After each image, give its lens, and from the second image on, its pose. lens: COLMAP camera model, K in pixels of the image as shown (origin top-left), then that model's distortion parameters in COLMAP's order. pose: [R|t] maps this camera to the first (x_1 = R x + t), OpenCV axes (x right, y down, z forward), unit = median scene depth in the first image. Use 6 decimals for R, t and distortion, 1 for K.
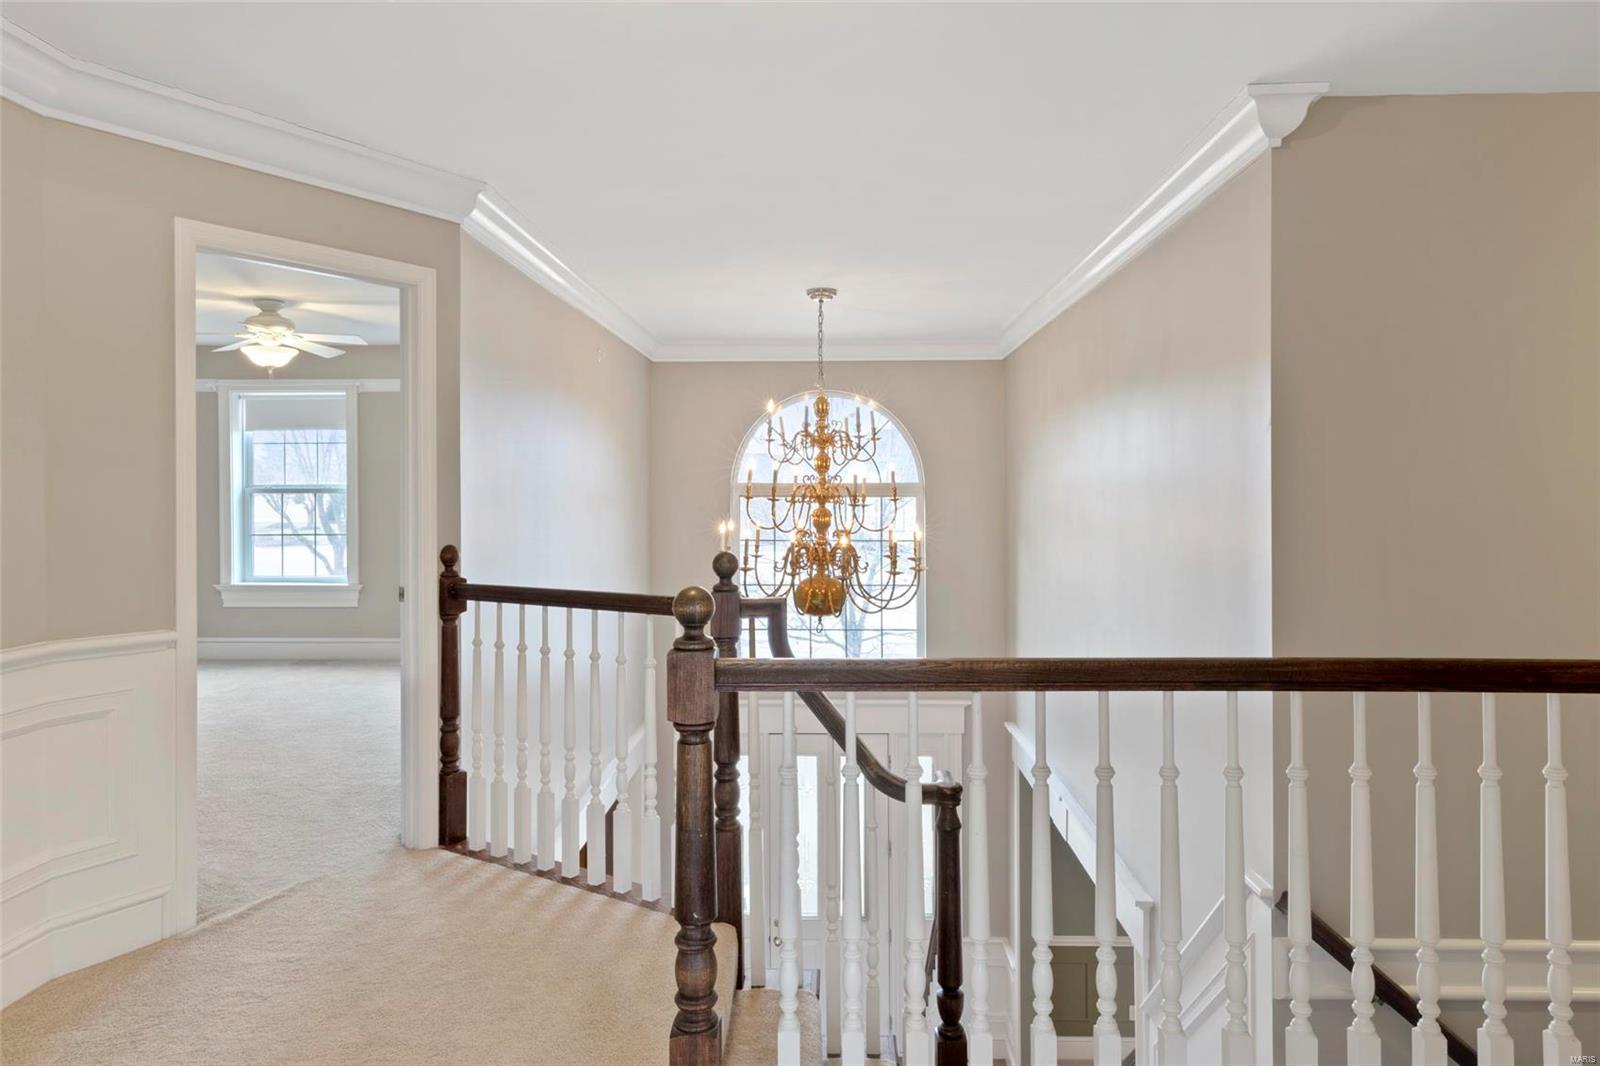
lens RADIAL K [[987.7, 0, 782.3], [0, 987.7, 498.9], [0, 0, 1]] dist [0.003421, -0.000250]
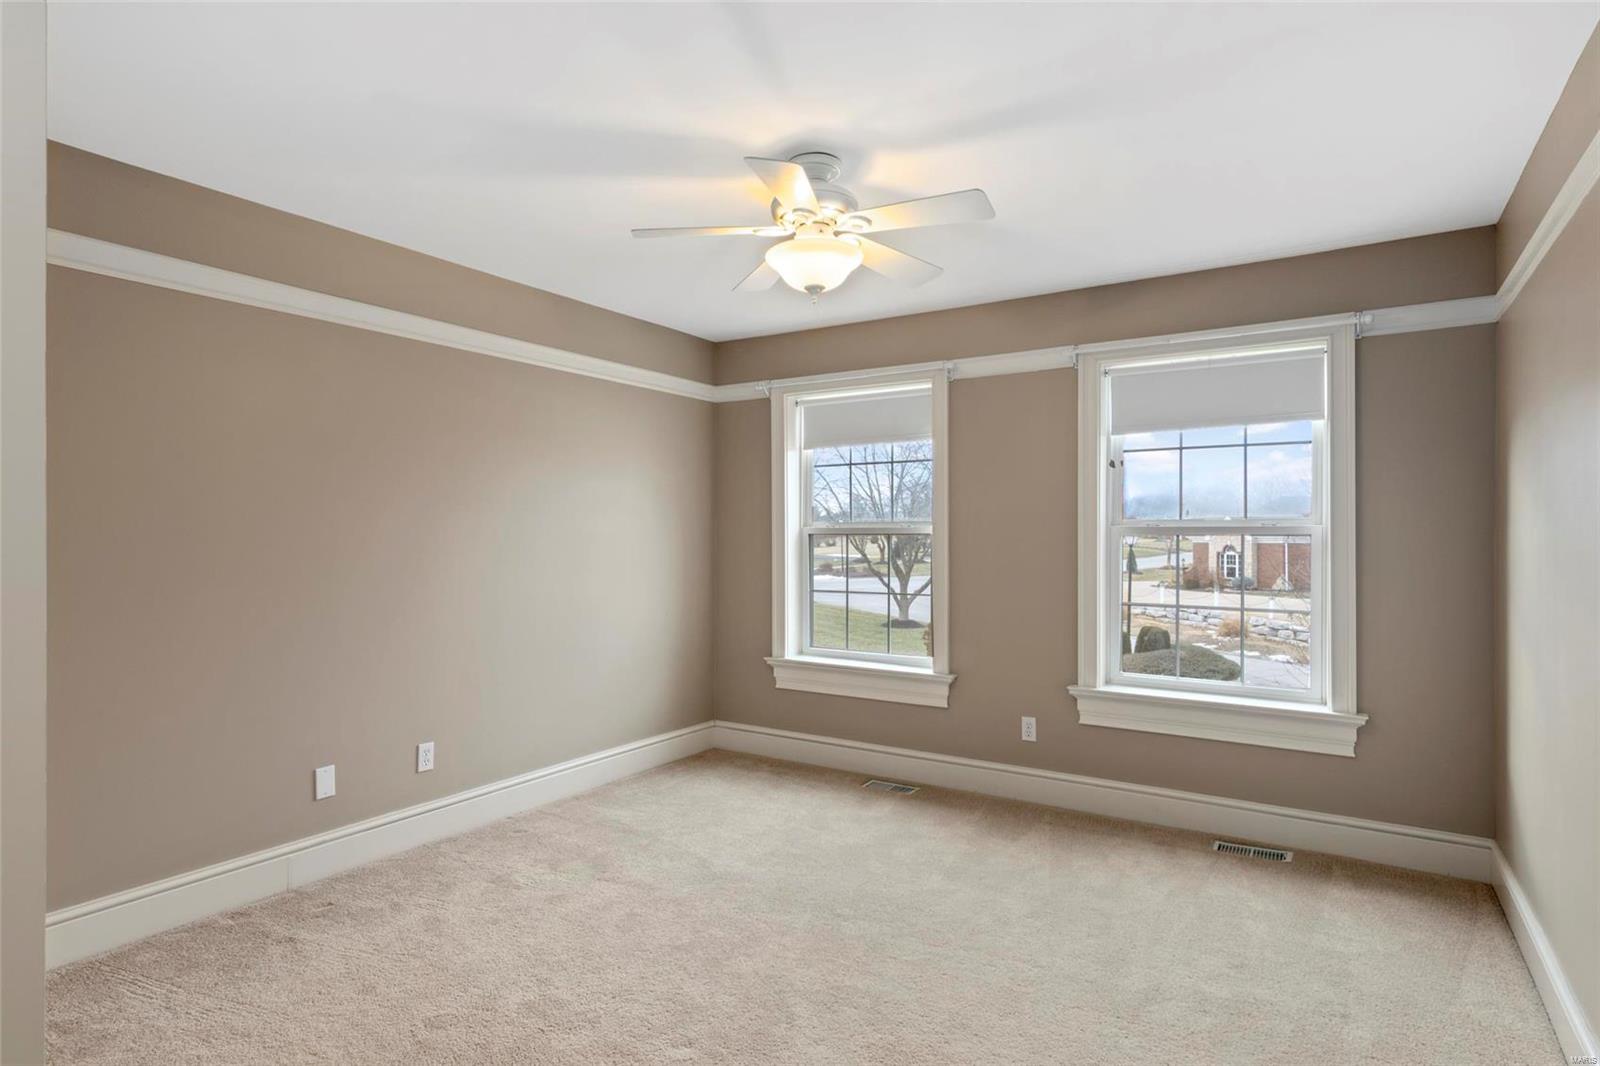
lens RADIAL K [[905.6, 0, 802.2], [0, 905.6, 535.3], [0, 0, 1]] dist [-0.032909, 0.001603]
pose [[0.860775, 0.003044, -0.508976, -0.203608], [-0.006187, 0.999971, -0.004482, -0.001877], [0.508947, 0.007007, 0.860769, 0.425354]]
